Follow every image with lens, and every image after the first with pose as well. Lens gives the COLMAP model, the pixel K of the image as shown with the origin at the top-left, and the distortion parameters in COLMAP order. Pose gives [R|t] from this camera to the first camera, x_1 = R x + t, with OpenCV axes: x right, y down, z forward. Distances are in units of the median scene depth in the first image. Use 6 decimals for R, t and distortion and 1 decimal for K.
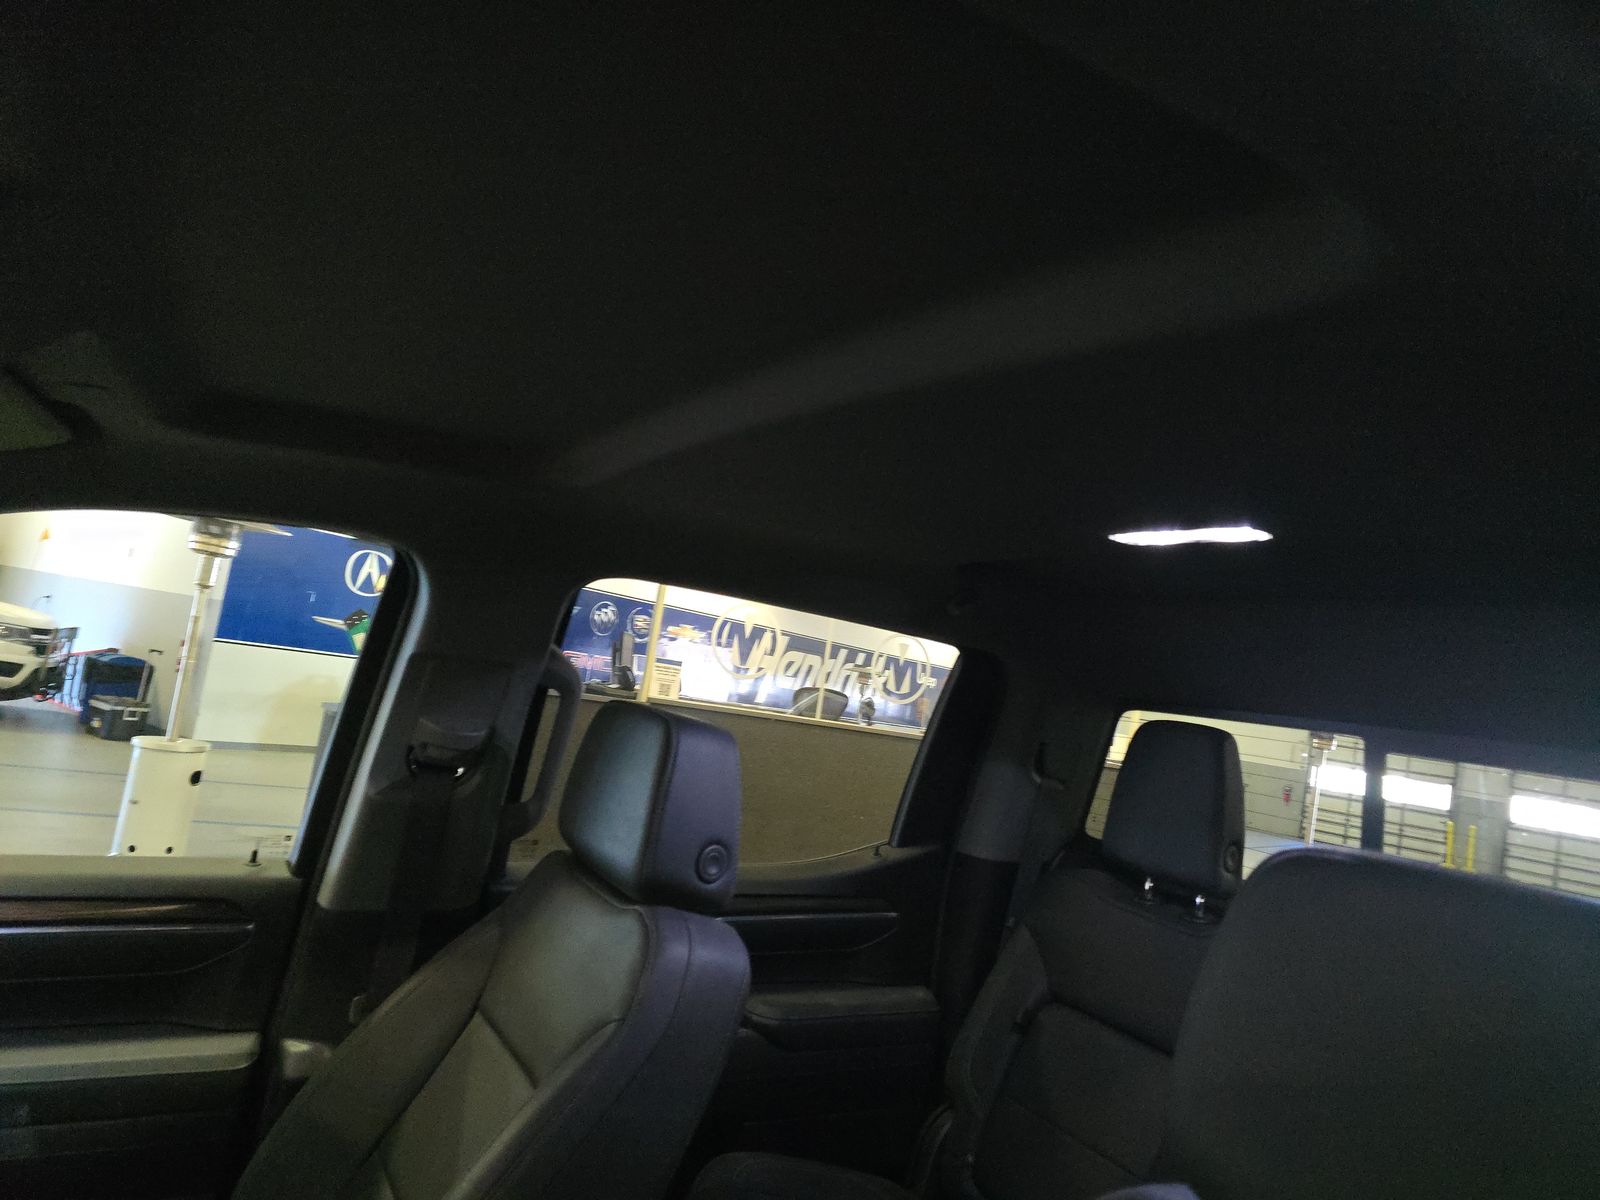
lens RADIAL K [[1040.2, 0, 817.9], [0, 1040.2, 583.0], [0, 0, 1]] dist [-0.003892, -0.004492]
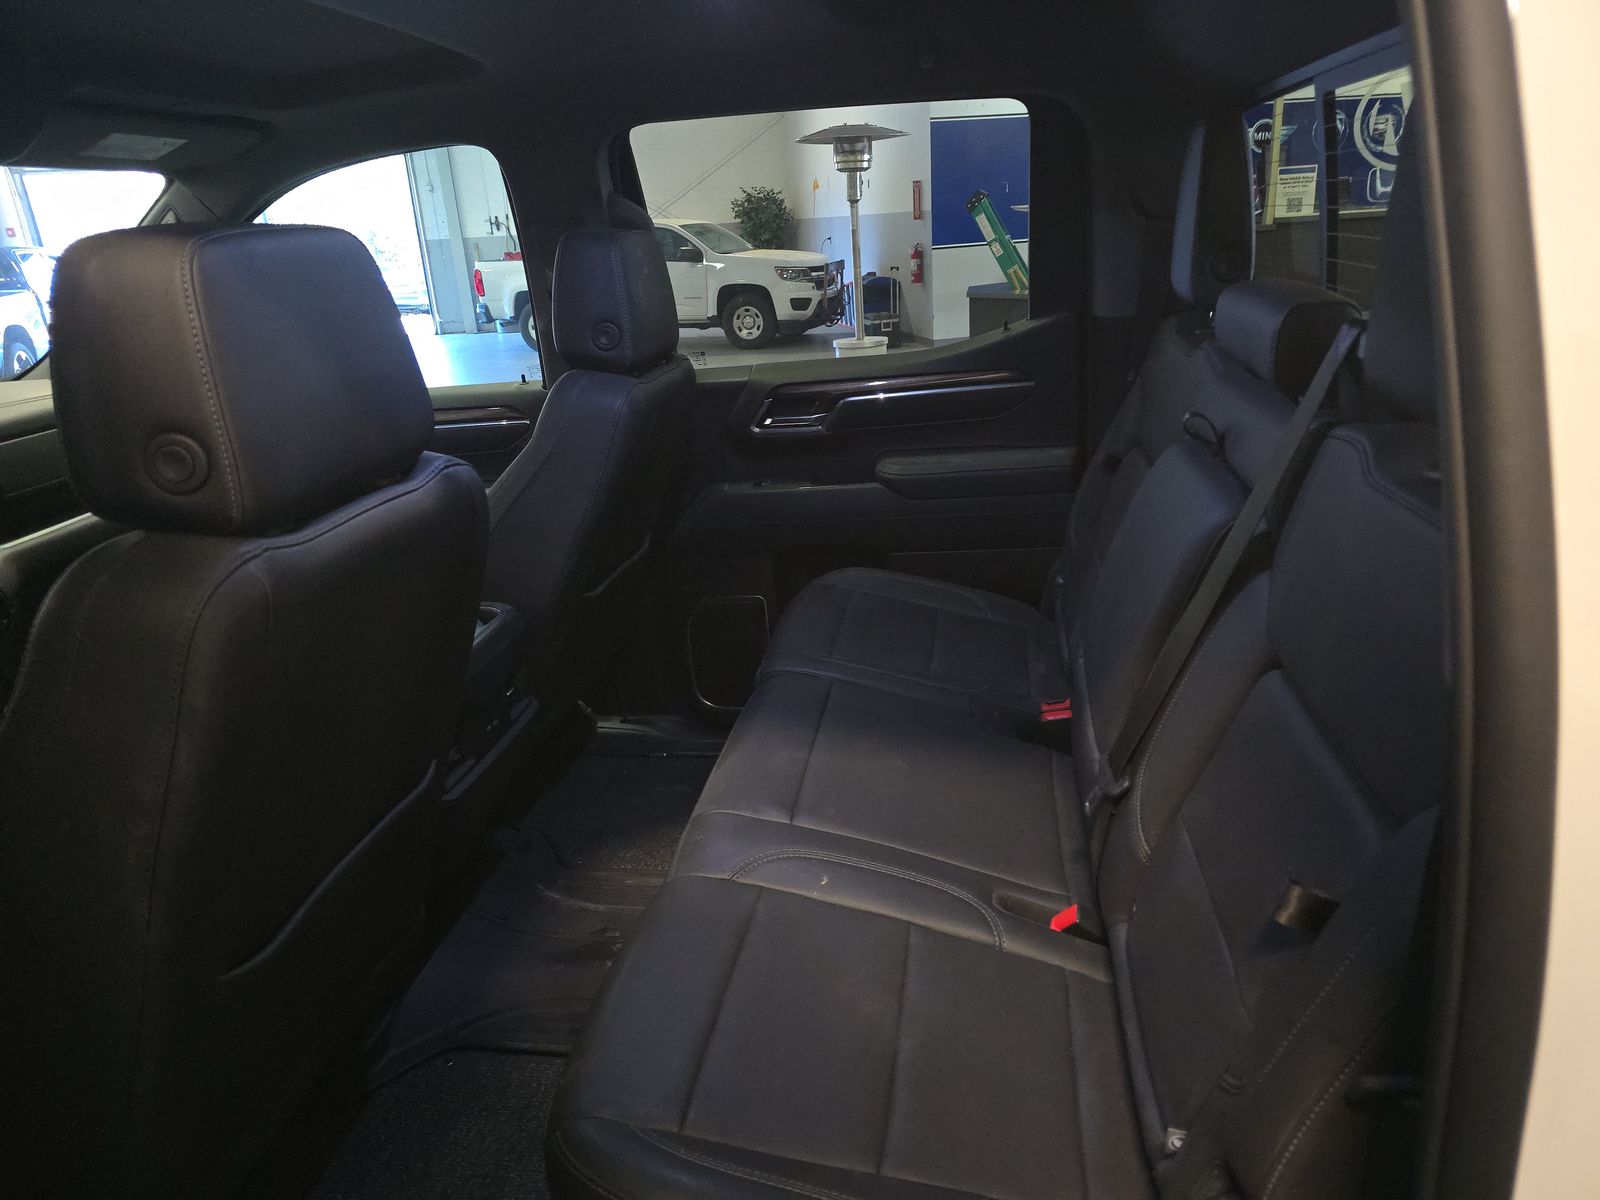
lens RADIAL K [[1043.4, 0, 807.2], [0, 1043.4, 553.7], [0, 0, 1]] dist [0.167764, -0.175306]
pose [[0.735157, 0.013343, -0.677766, 0.101914], [0.231915, 0.934528, 0.269951, 0.022397], [0.636993, -0.355641, 0.683930, 0.010918]]
